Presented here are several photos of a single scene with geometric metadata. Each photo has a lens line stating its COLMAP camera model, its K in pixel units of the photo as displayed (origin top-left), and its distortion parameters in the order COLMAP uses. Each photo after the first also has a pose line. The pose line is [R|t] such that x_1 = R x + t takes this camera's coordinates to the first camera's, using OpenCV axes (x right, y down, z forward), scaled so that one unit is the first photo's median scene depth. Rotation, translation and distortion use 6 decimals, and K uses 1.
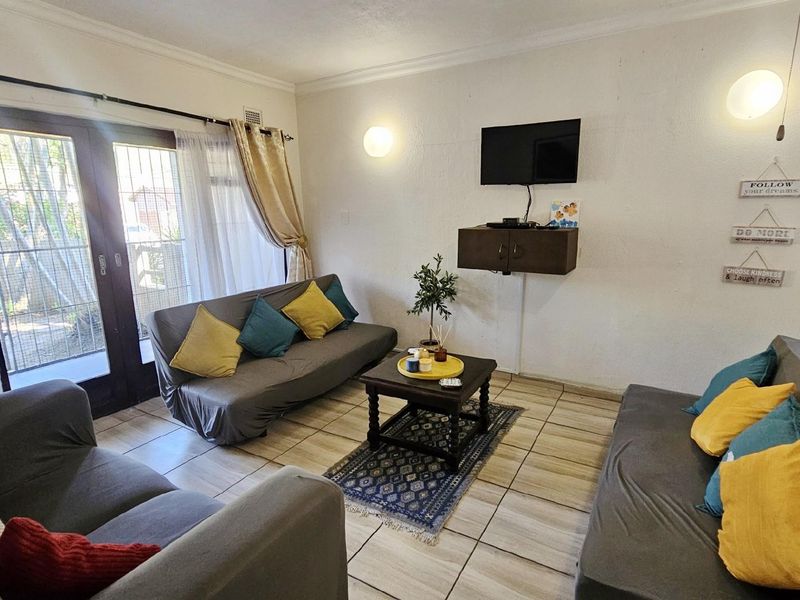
lens RADIAL K [[439.0, 0, 400.0], [0, 439.0, 303.3], [0, 0, 1]] dist [-0.003824, -0.000746]
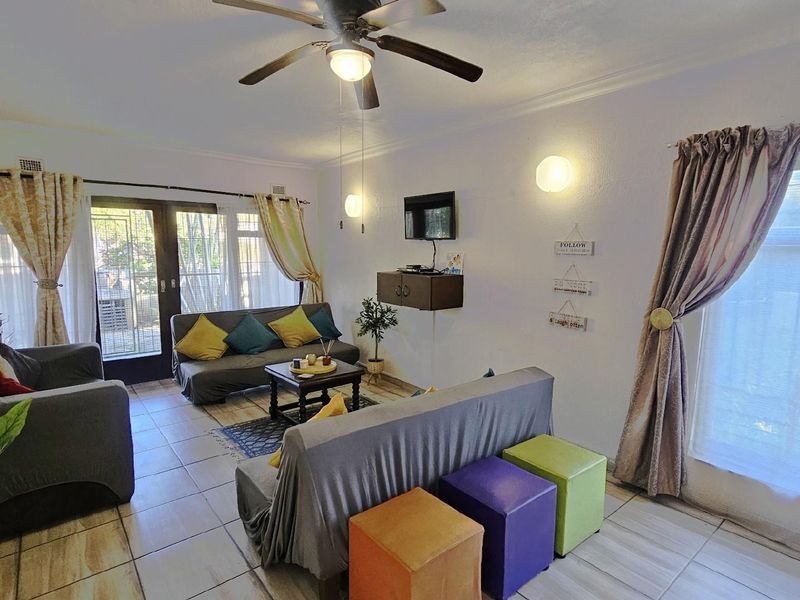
lens RADIAL K [[439.0, 0, 398.5], [0, 439.0, 301.6], [0, 0, 1]] dist [-0.003824, -0.000746]
pose [[0.938775, 0.060495, -0.339178, 0.659880], [-0.091197, 0.992981, -0.075310, 0.013410], [0.332242, 0.101631, 0.937703, -0.217448]]
